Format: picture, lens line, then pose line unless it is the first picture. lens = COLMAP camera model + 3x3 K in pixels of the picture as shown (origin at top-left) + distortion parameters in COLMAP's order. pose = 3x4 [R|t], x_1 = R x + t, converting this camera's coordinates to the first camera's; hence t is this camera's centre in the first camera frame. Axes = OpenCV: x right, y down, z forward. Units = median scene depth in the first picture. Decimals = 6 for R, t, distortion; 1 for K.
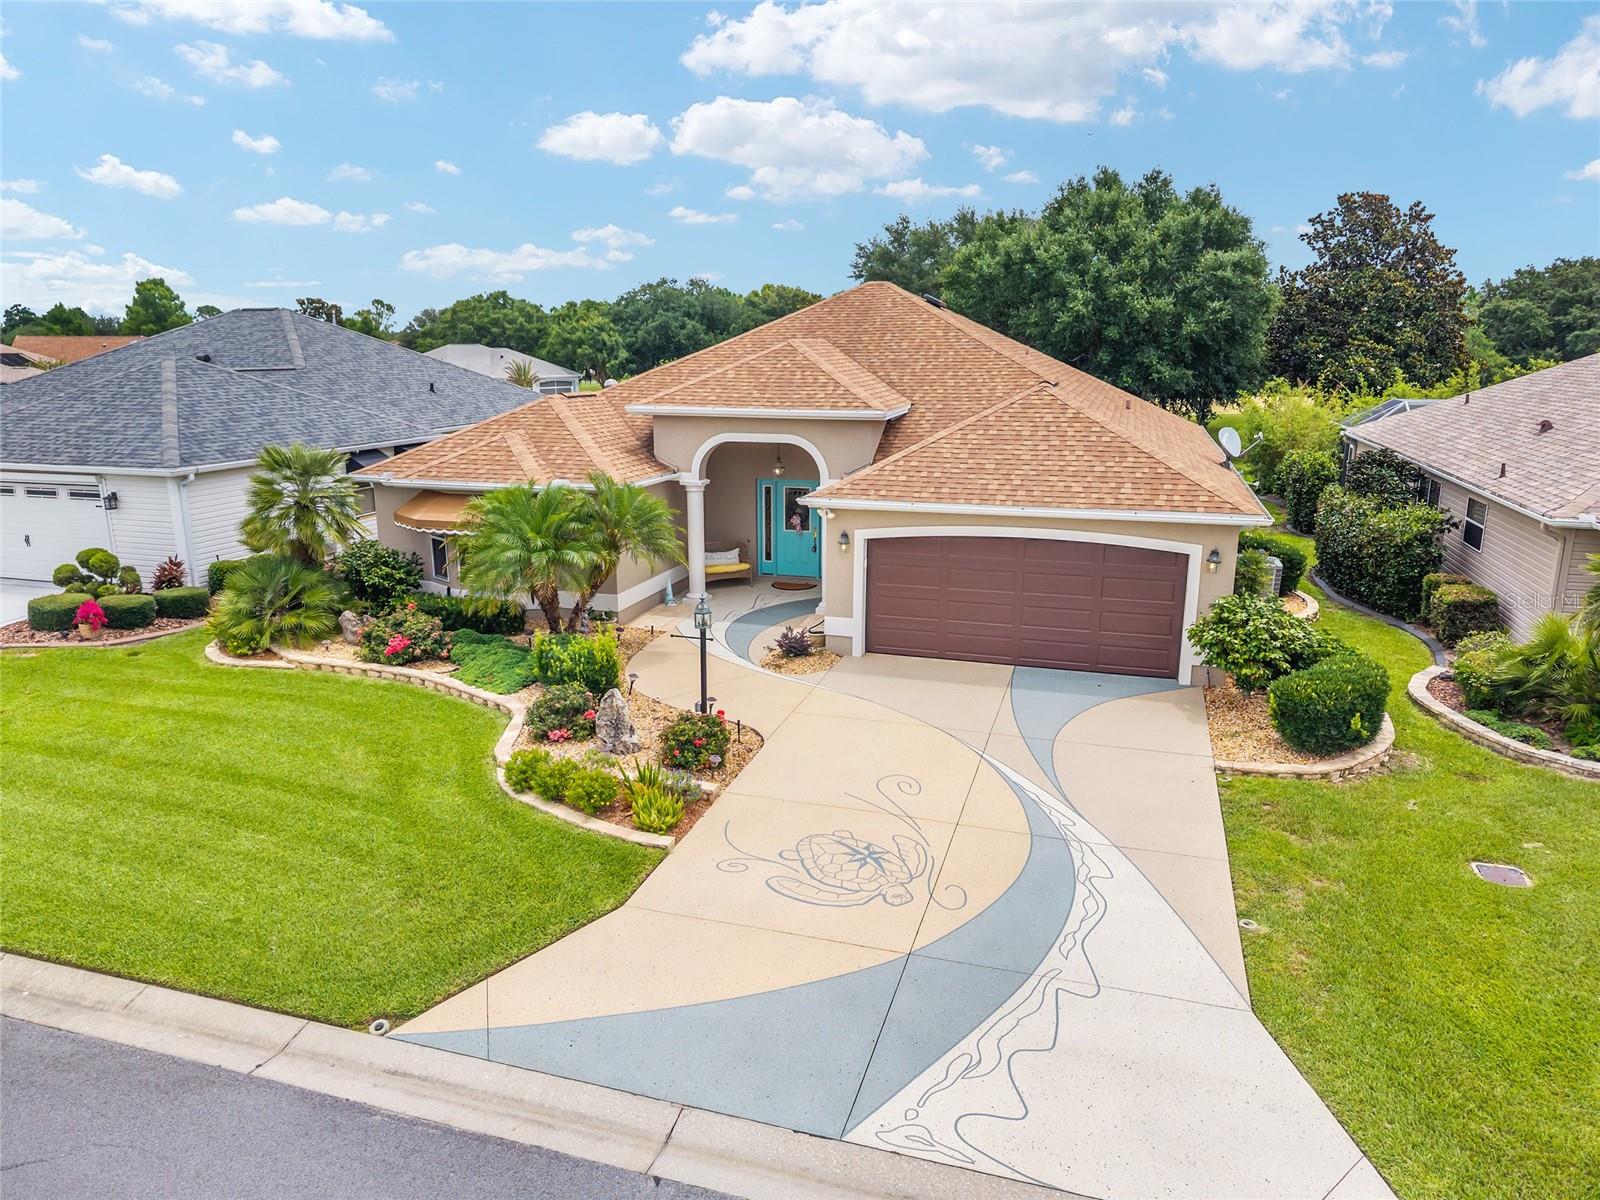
lens RADIAL K [[1065.2, 0, 795.4], [0, 1065.2, 606.5], [0, 0, 1]] dist [0.025973, -0.028812]
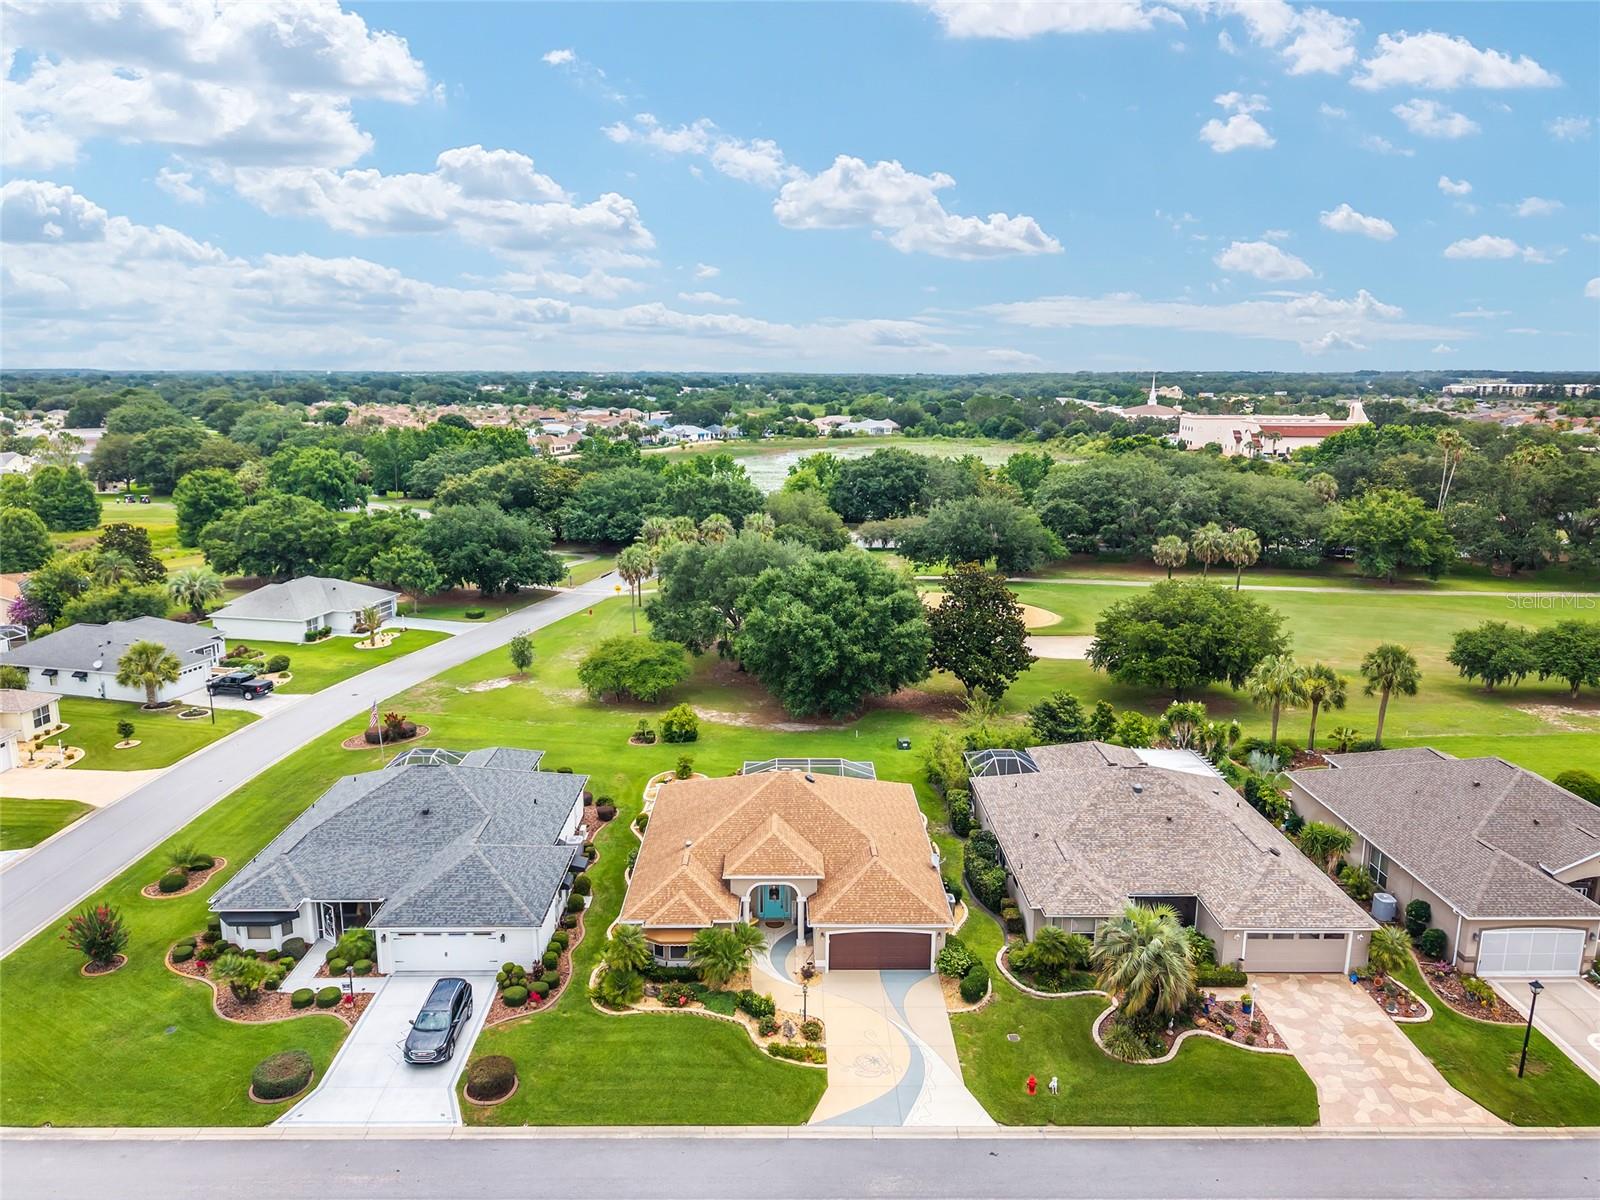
lens RADIAL K [[1073.0, 0, 795.2], [0, 1073.0, 601.0], [0, 0, 1]] dist [0.049342, -0.087657]
pose [[0.952040, -0.058970, 0.300237, -0.883007], [0.069167, 0.997330, -0.023440, -0.938862], [-0.298053, 0.043083, 0.953577, -1.897207]]
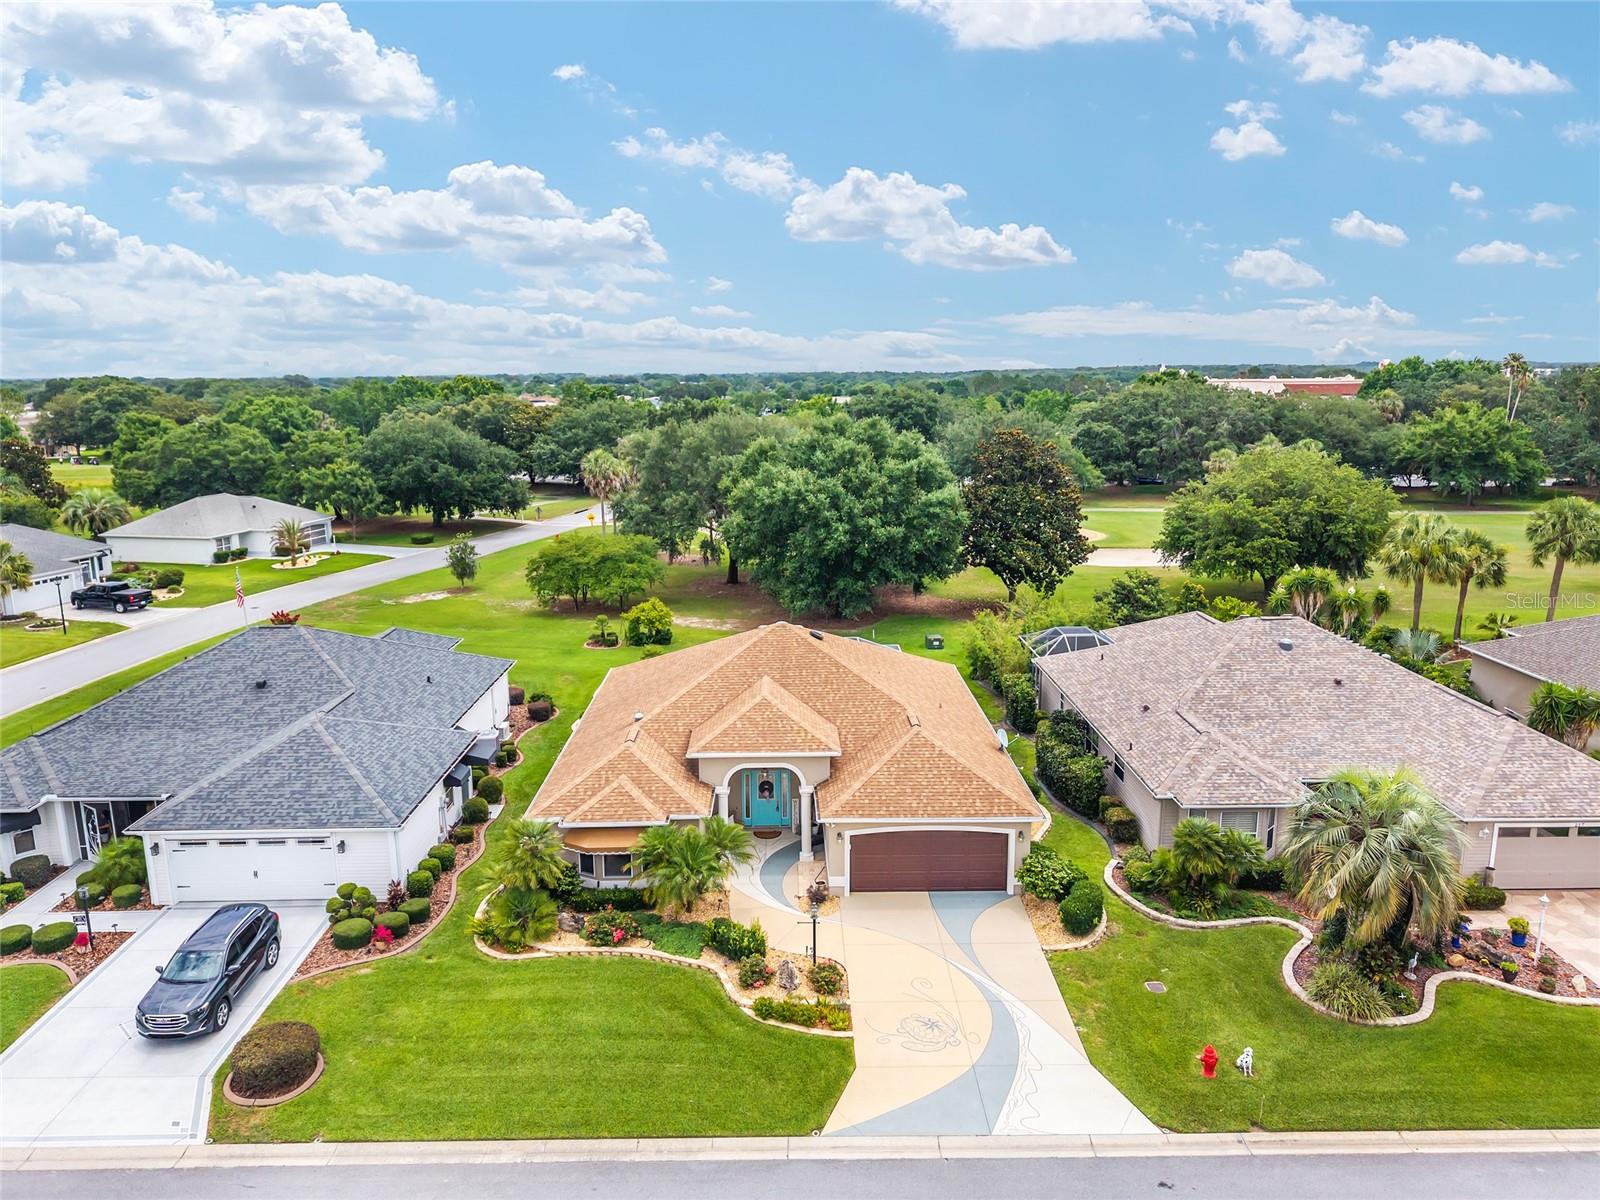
lens RADIAL K [[1076.4, 0, 794.7], [0, 1076.4, 595.5], [0, 0, 1]] dist [0.027579, -0.032258]
pose [[0.951687, -0.067854, 0.299480, -0.587333], [0.080838, 0.996240, -0.031168, -0.448149], [-0.296239, 0.053871, 0.953593, -0.847731]]
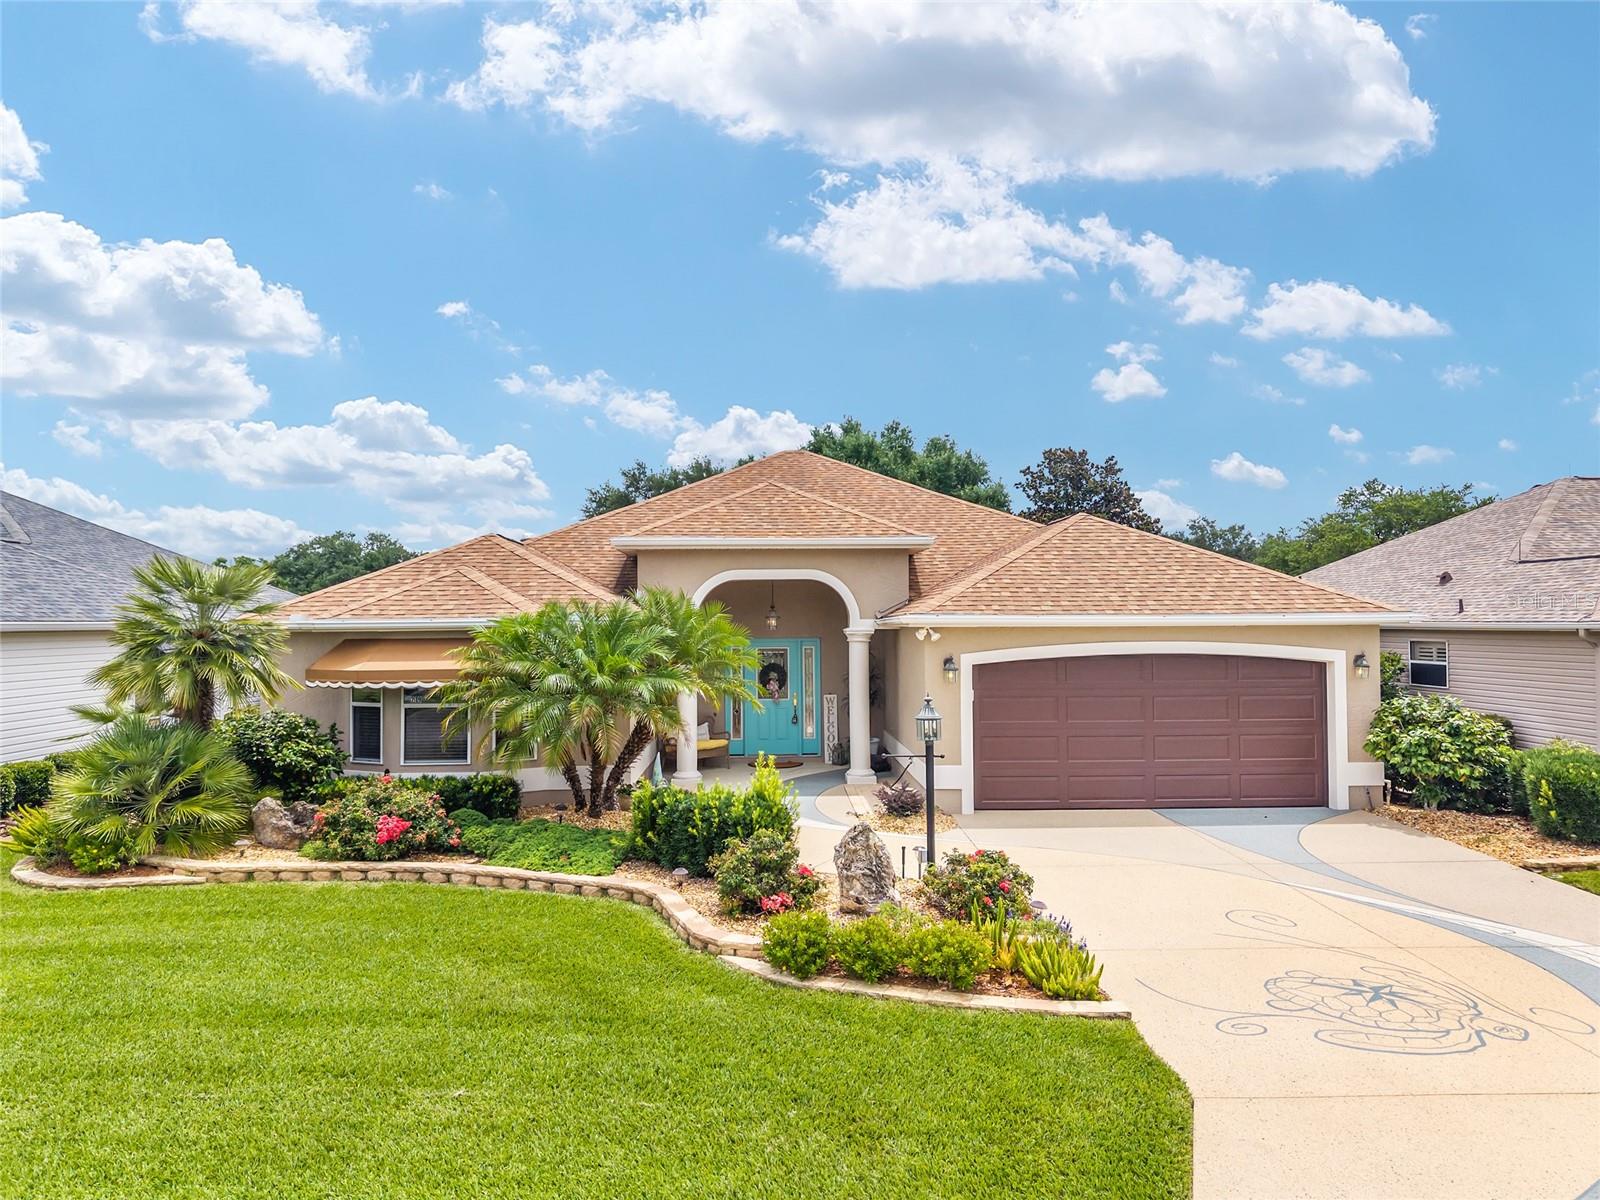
lens RADIAL K [[1070.9, 0, 793.9], [0, 1070.9, 597.7], [0, 0, 1]] dist [0.027082, -0.027541]
pose [[0.946115, 0.001330, 0.323828, -0.346982], [0.083735, 0.964977, -0.248611, 0.083883], [-0.312817, 0.262330, 0.912868, 0.264410]]
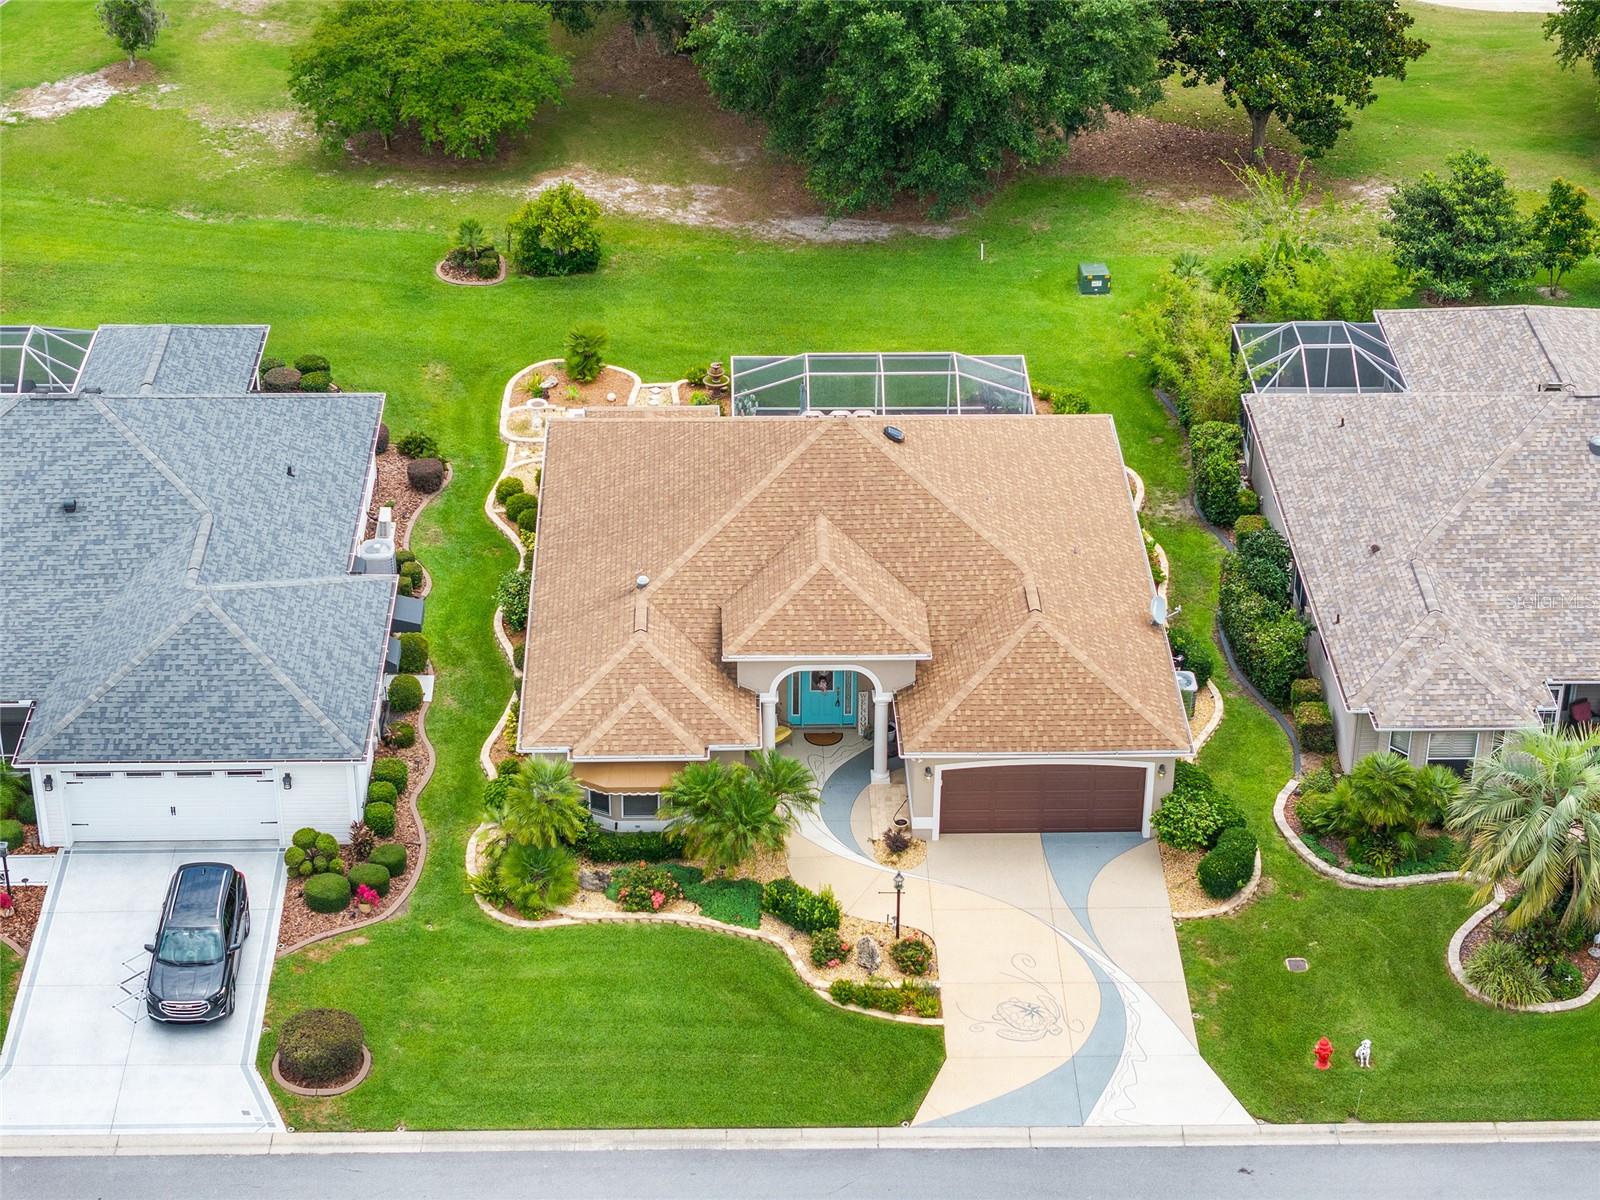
lens RADIAL K [[3190.6, 0, 800.0], [0, 3190.6, 600.0], [0, 0, 1]] dist [-0.027213, 0.057501]
pose [[0.946761, -0.154520, 0.282430, -1.351185], [0.069503, 0.954701, 0.289337, -1.603856], [-0.314344, -0.254303, 0.914613, -2.960089]]
